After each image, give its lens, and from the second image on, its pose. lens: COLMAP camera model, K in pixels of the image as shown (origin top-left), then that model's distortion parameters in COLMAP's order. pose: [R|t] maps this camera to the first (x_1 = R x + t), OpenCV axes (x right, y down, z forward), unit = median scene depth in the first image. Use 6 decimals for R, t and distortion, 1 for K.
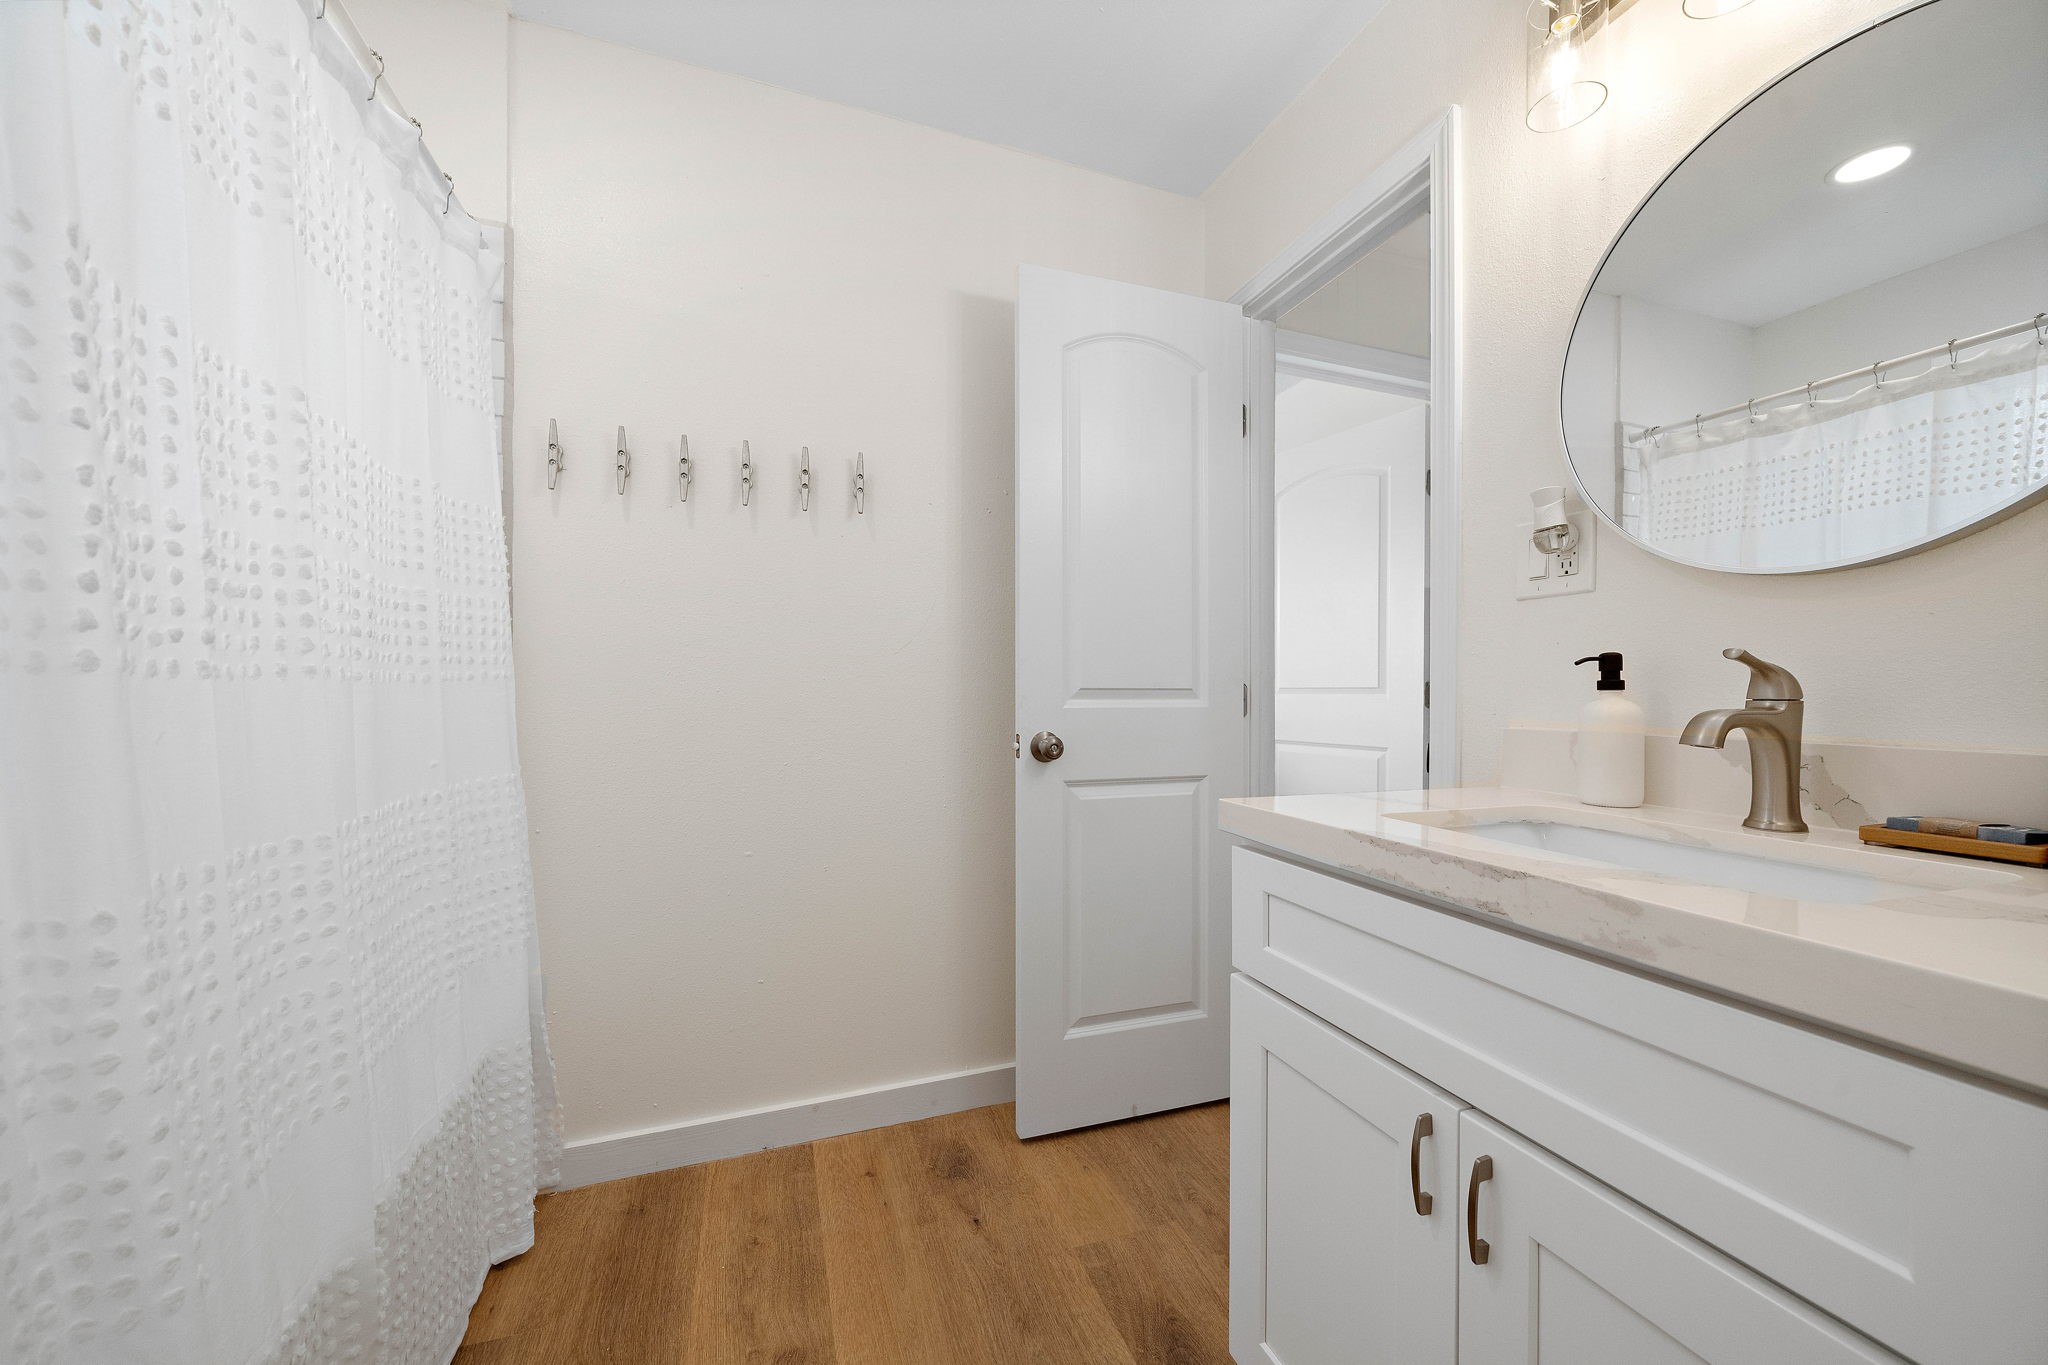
lens RADIAL K [[764.9, 0, 1024.0], [0, 764.9, 682.5], [0, 0, 1]] dist [-0.001639, -0.000079]
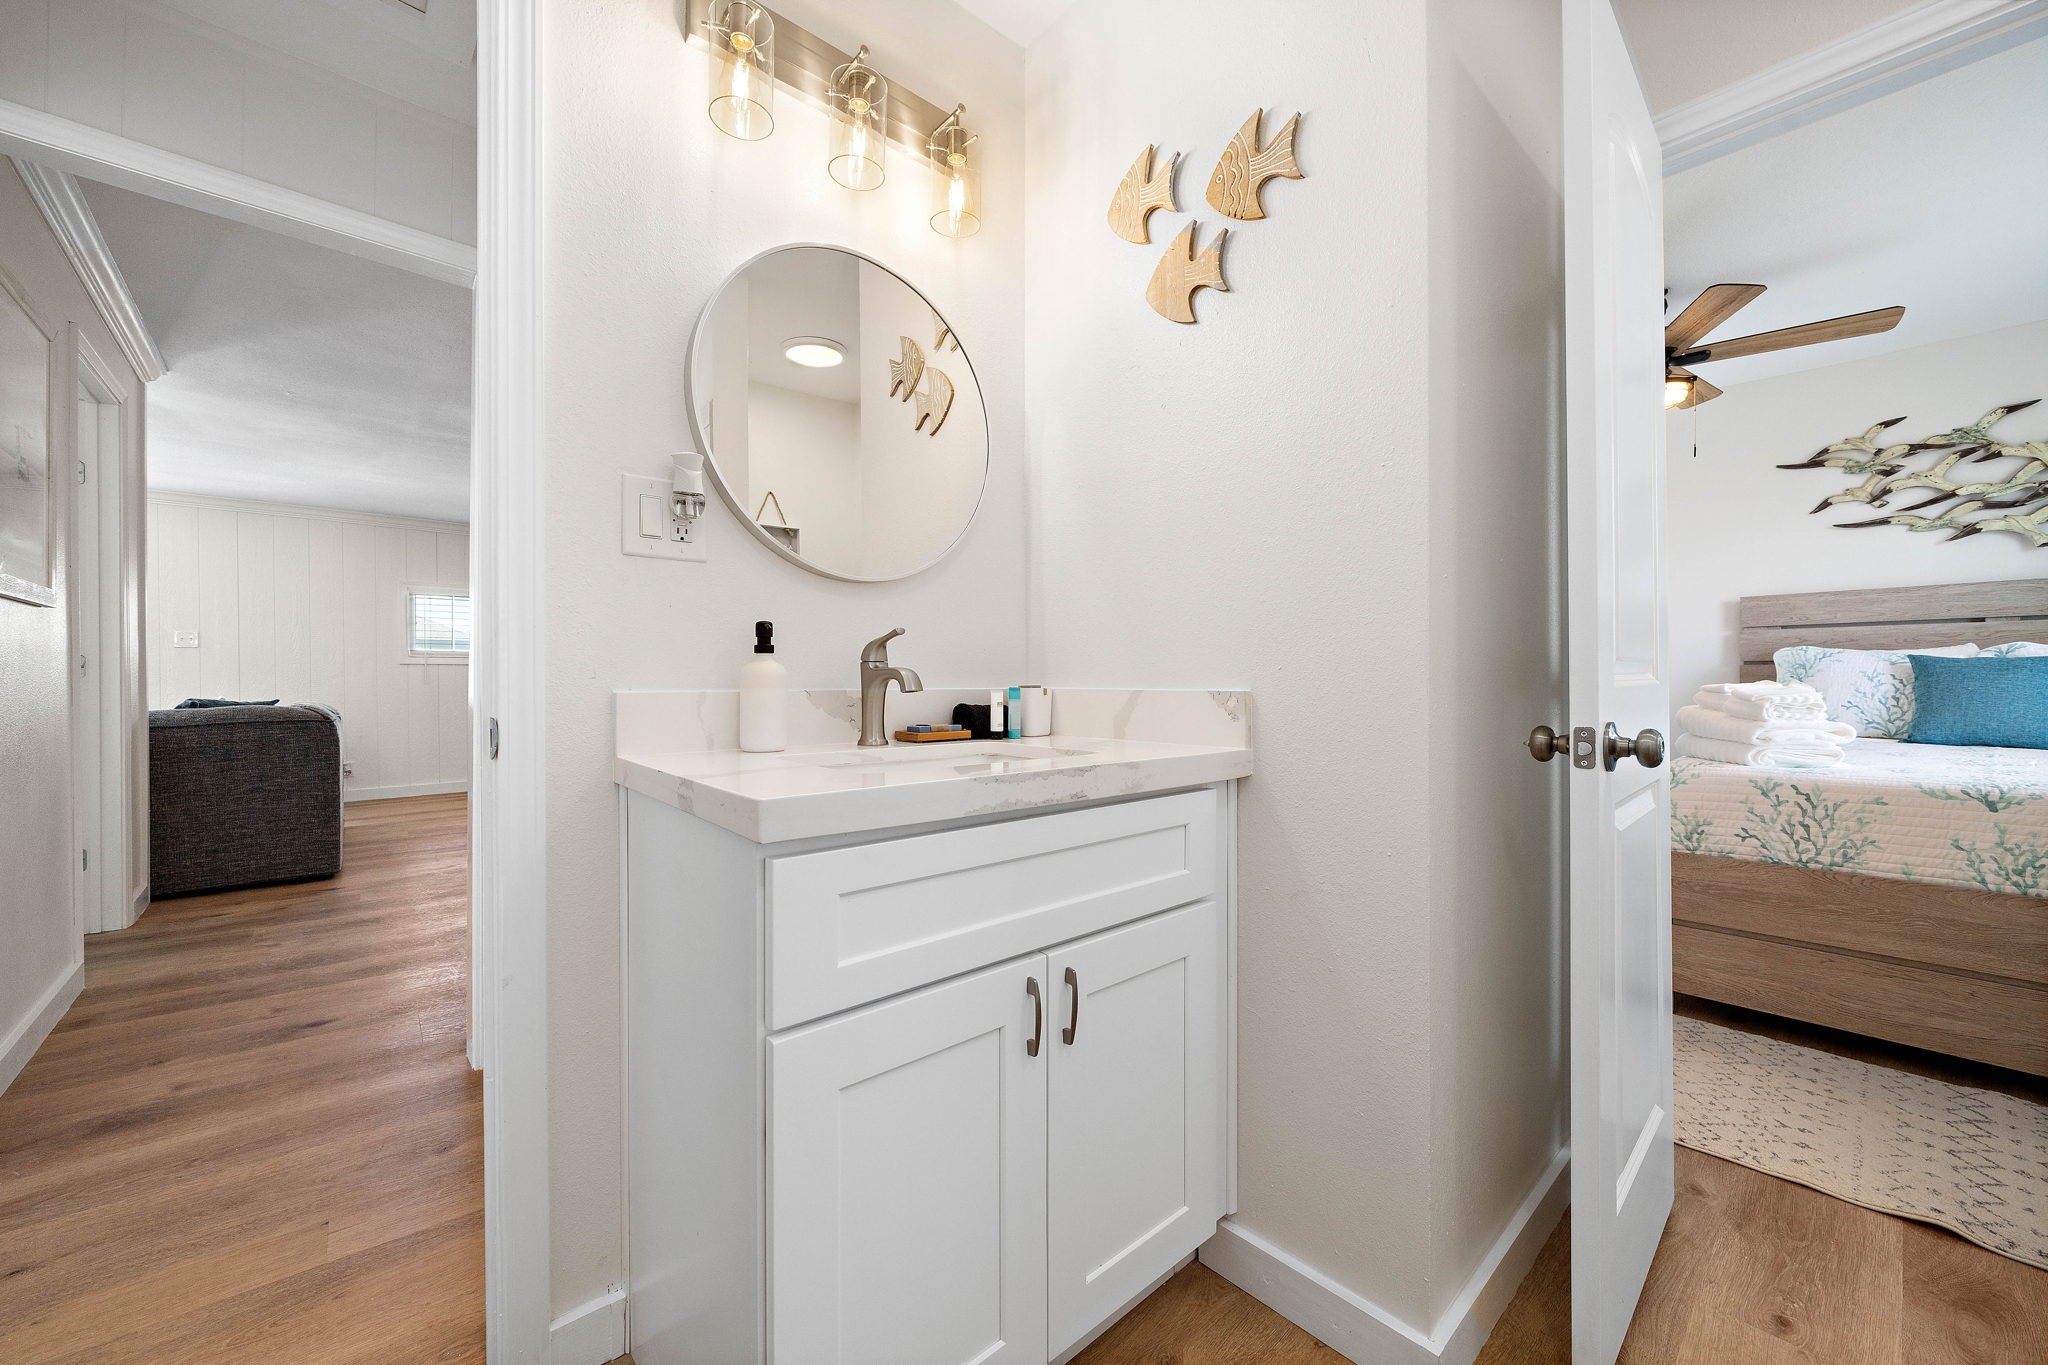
lens RADIAL K [[764.9, 0, 1024.0], [0, 764.9, 682.5], [0, 0, 1]] dist [-0.001639, -0.000079]
pose [[-0.368663, -0.007459, 0.929533, -0.560539], [-0.014118, 0.999897, 0.002424, 0.054868], [-0.929456, -0.012230, -0.368731, 1.259661]]
